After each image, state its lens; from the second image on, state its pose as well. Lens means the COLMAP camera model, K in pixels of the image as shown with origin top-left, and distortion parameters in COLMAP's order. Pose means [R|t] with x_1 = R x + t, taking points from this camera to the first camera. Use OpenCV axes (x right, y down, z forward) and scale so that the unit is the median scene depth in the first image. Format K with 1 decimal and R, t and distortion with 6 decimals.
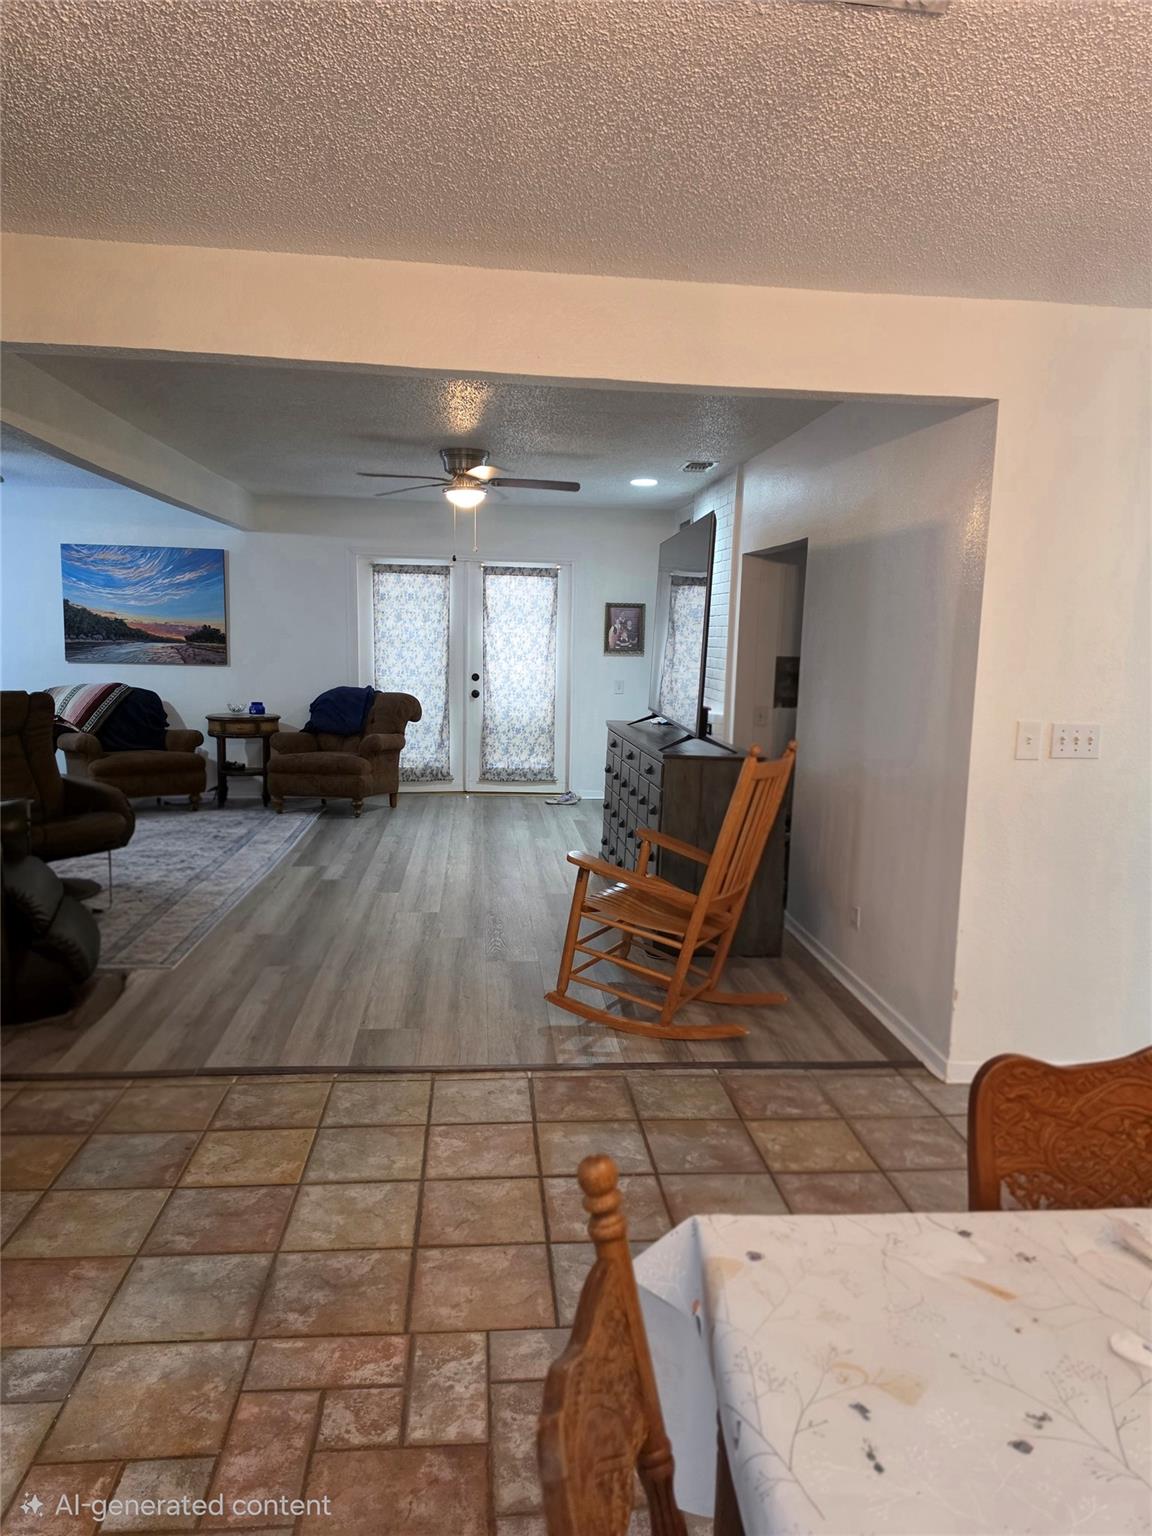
lens RADIAL K [[1064.1, 0, 577.3], [0, 1064.1, 755.5], [0, 0, 1]] dist [0.074792, -0.082287]
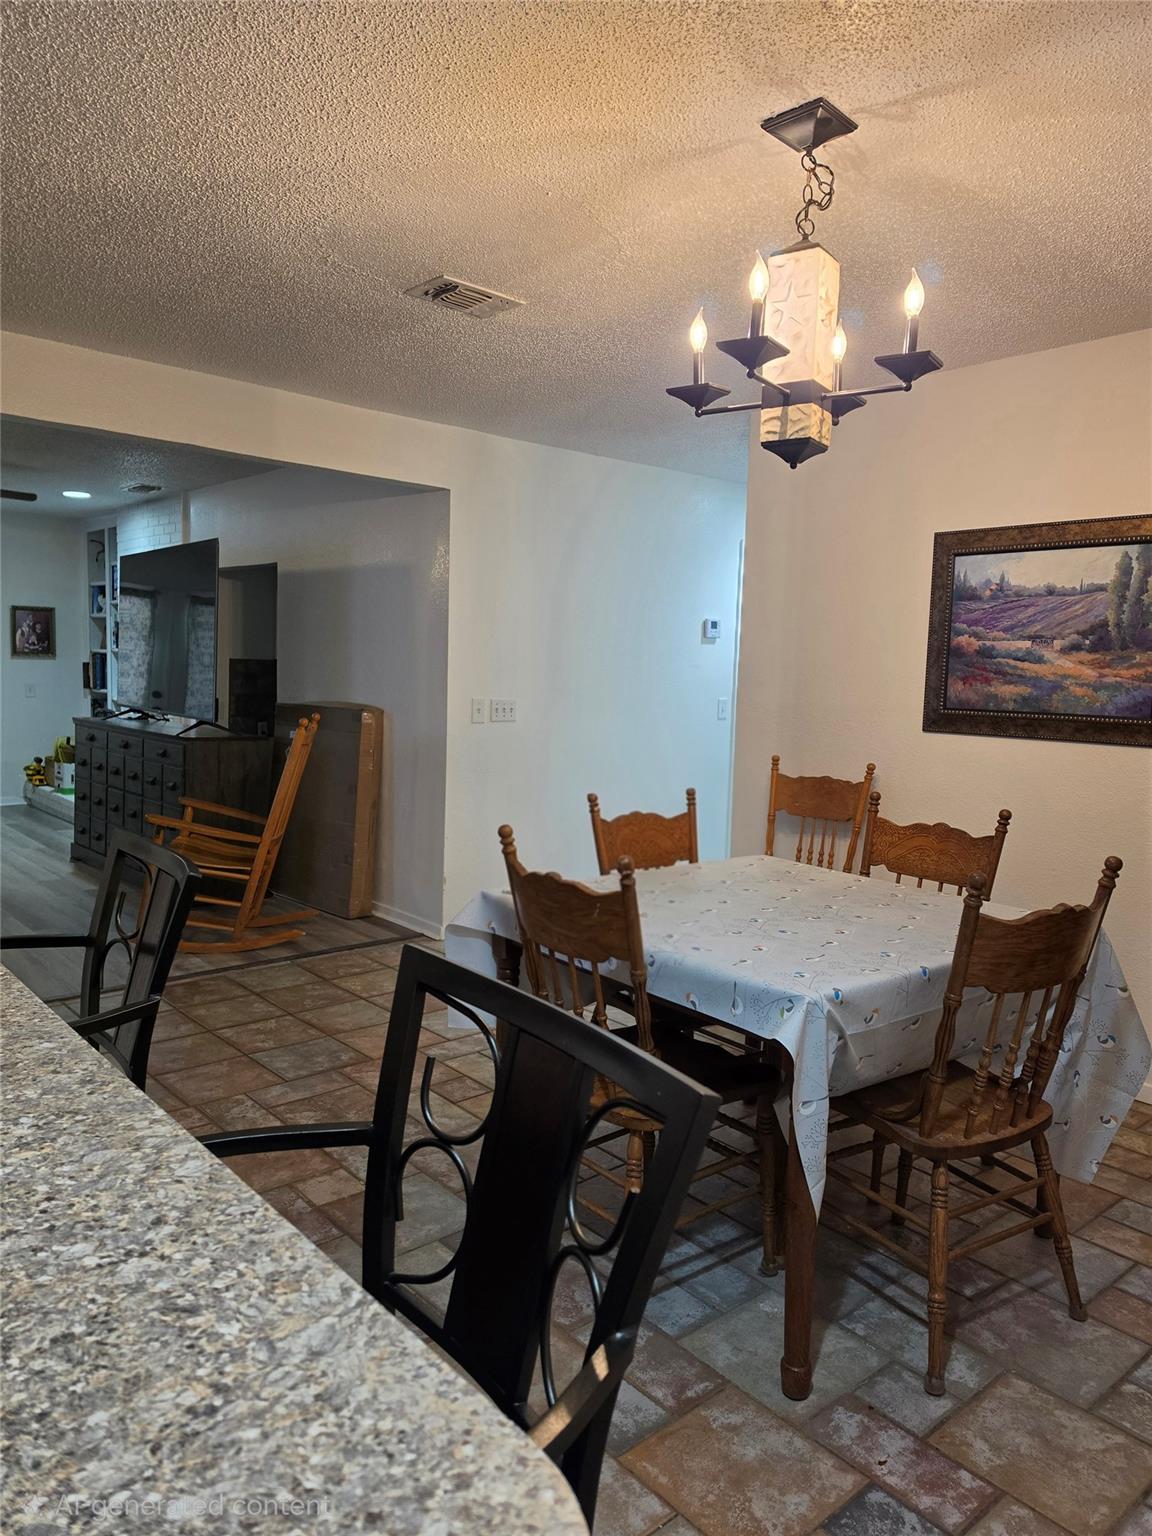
lens RADIAL K [[1064.1, 0, 600.3], [0, 1064.1, 771.6], [0, 0, 1]] dist [0.074792, -0.082287]
pose [[0.802411, -0.062422, 0.593498, -0.359362], [0.058804, 0.997945, 0.025457, 0.045485], [-0.593867, 0.014473, 0.804433, -0.342402]]
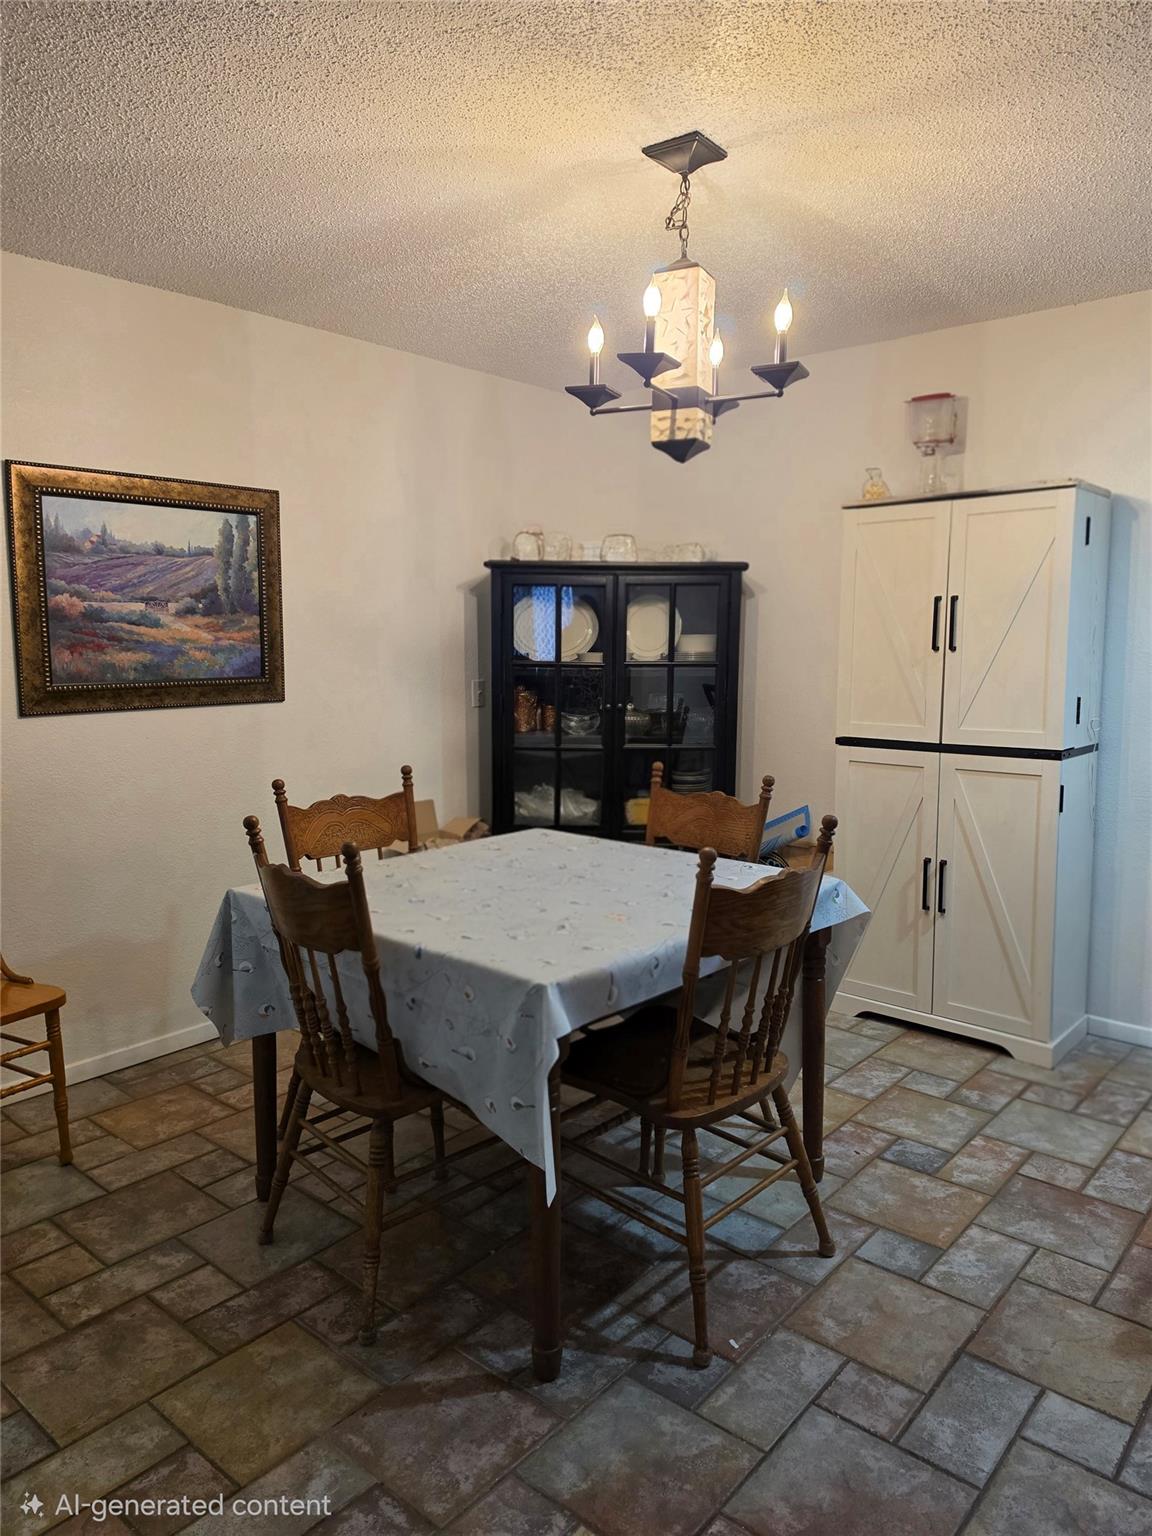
lens RADIAL K [[1064.1, 0, 560.4], [0, 1064.1, 755.2], [0, 0, 1]] dist [0.074792, -0.082287]
pose [[-0.692657, -0.106837, 0.713311, -0.349488], [0.065857, 0.975470, 0.210052, -0.080986], [-0.718255, 0.192470, -0.668629, 0.700311]]
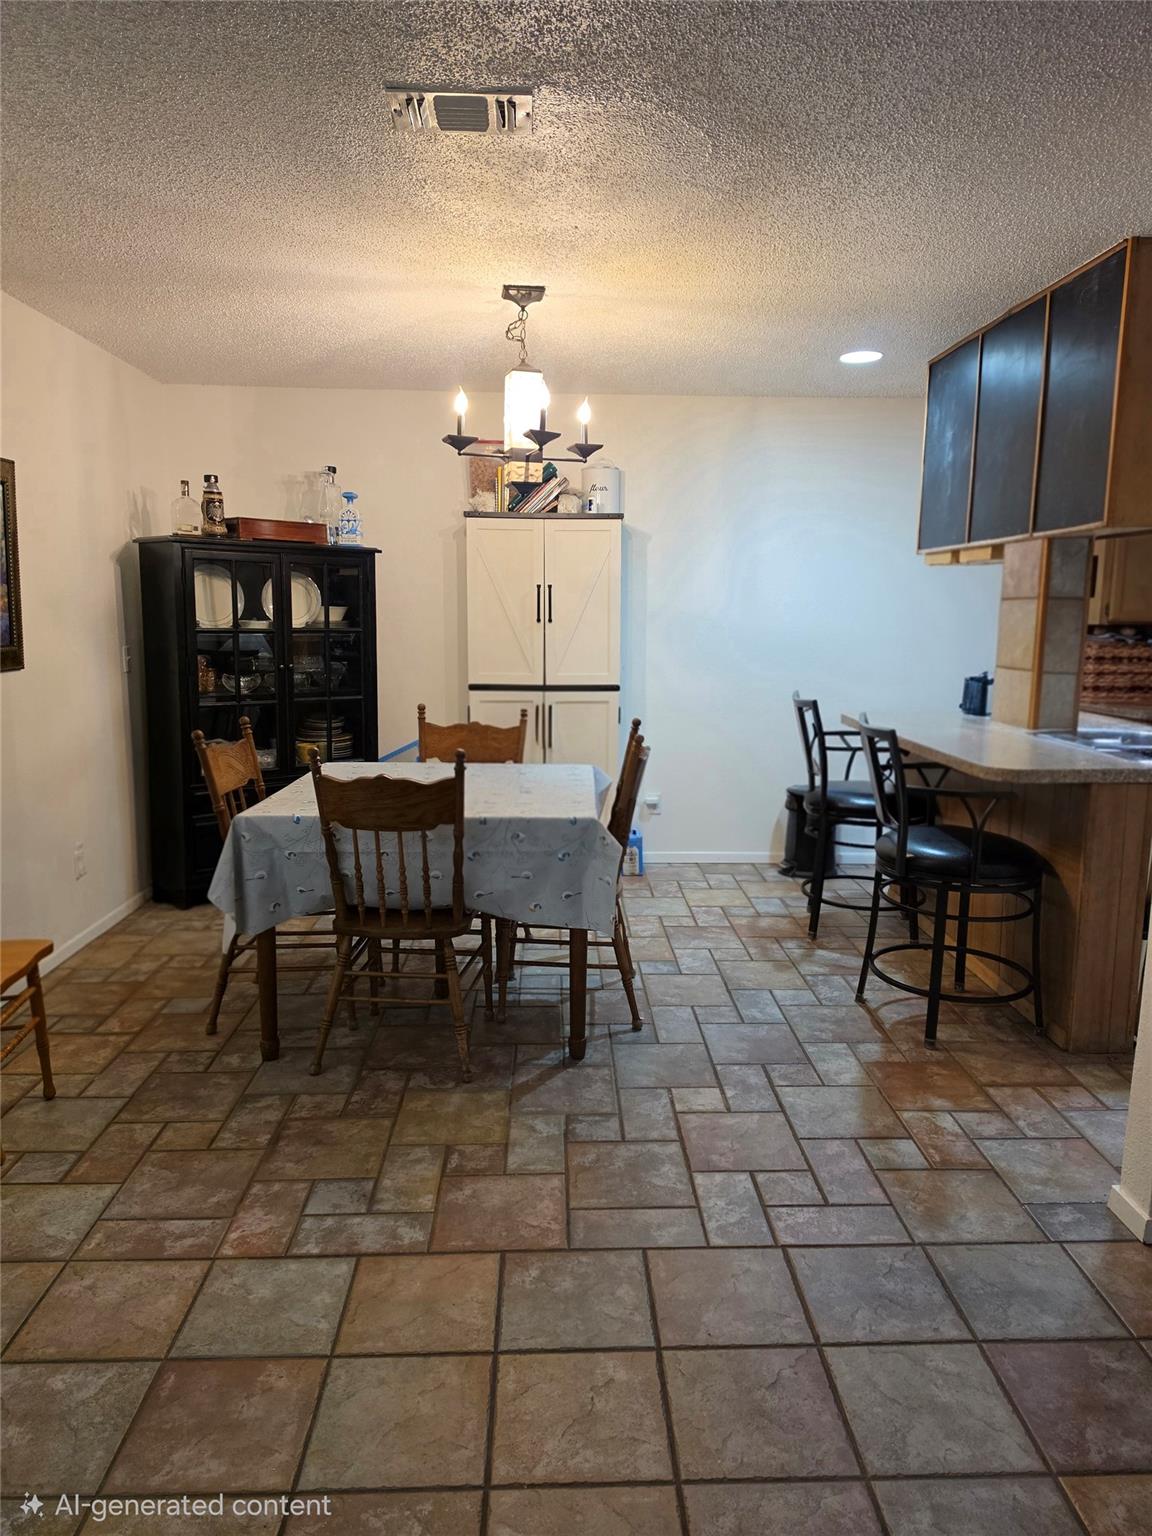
lens RADIAL K [[1064.1, 0, 600.4], [0, 1064.1, 768.0], [0, 0, 1]] dist [0.074792, -0.082287]
pose [[-0.998501, -0.042110, 0.034959, 0.005292], [-0.031575, 0.964955, 0.260510, -0.136484], [-0.044704, 0.259016, -0.964838, 1.258227]]
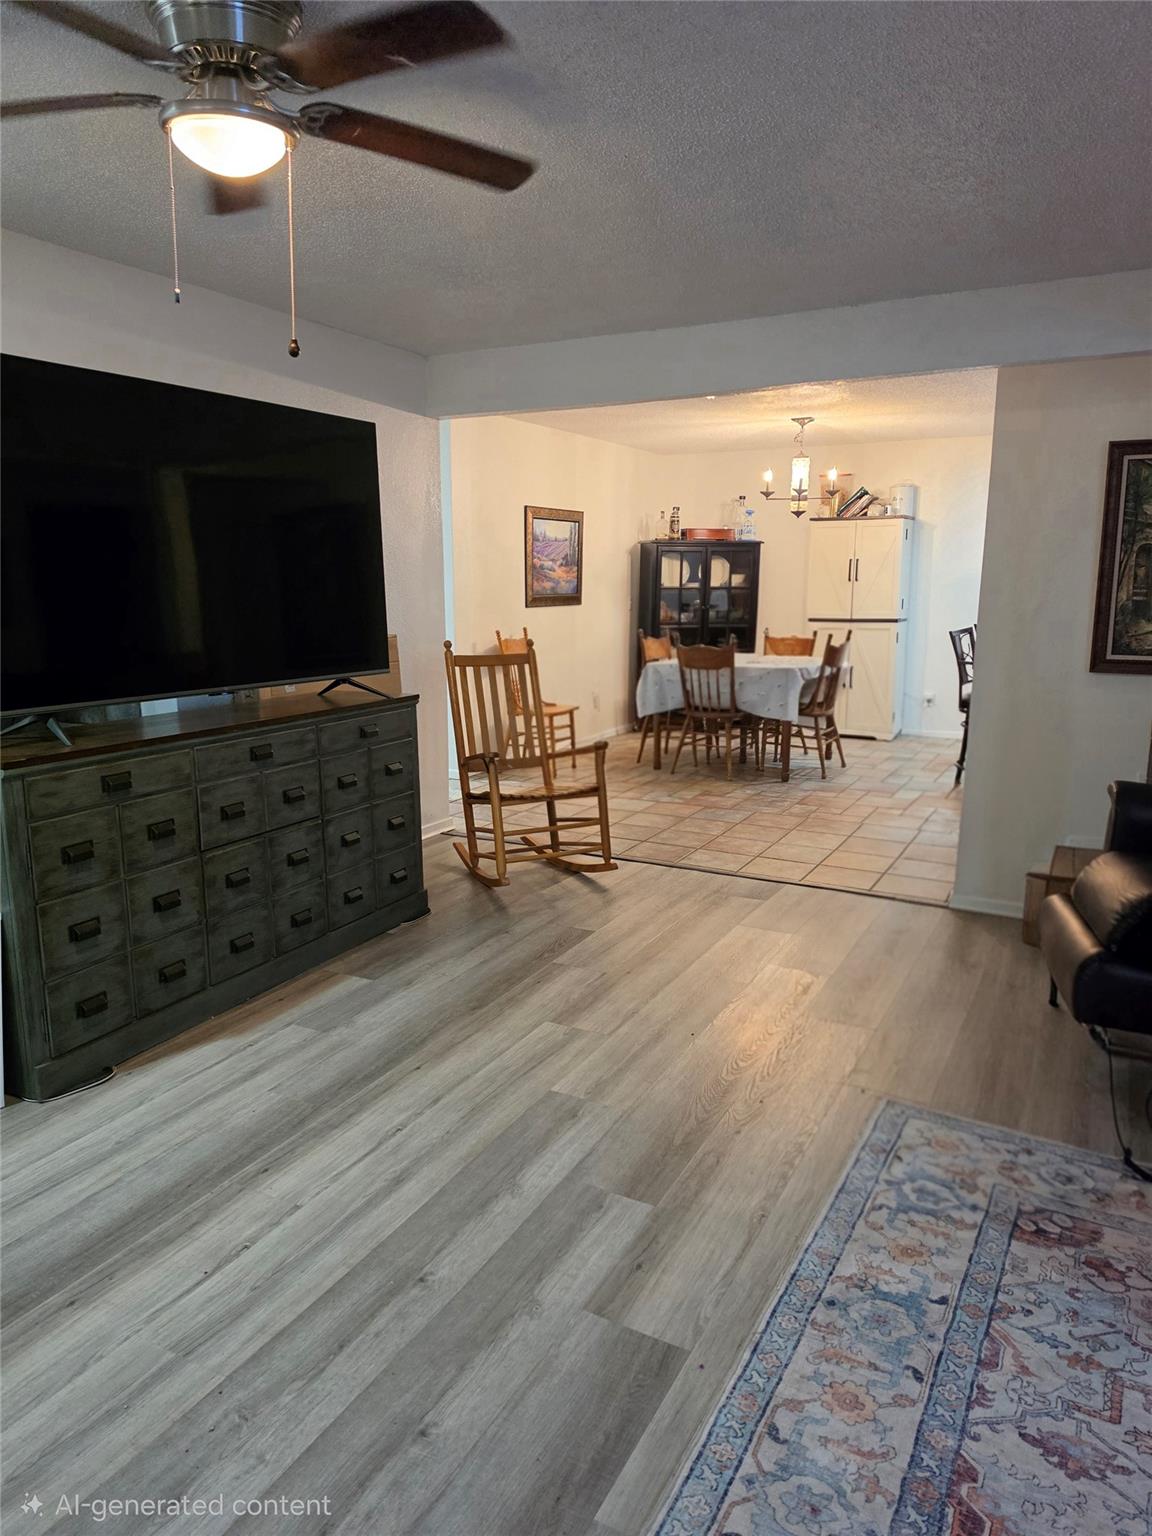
lens RADIAL K [[1064.1, 0, 563.7], [0, 1064.1, 760.3], [0, 0, 1]] dist [0.074792, -0.082287]
pose [[-0.834865, -0.121454, 0.536888, -0.725212], [0.040176, 0.959308, 0.279488, -0.278021], [-0.548987, 0.254905, -0.796013, 2.311841]]
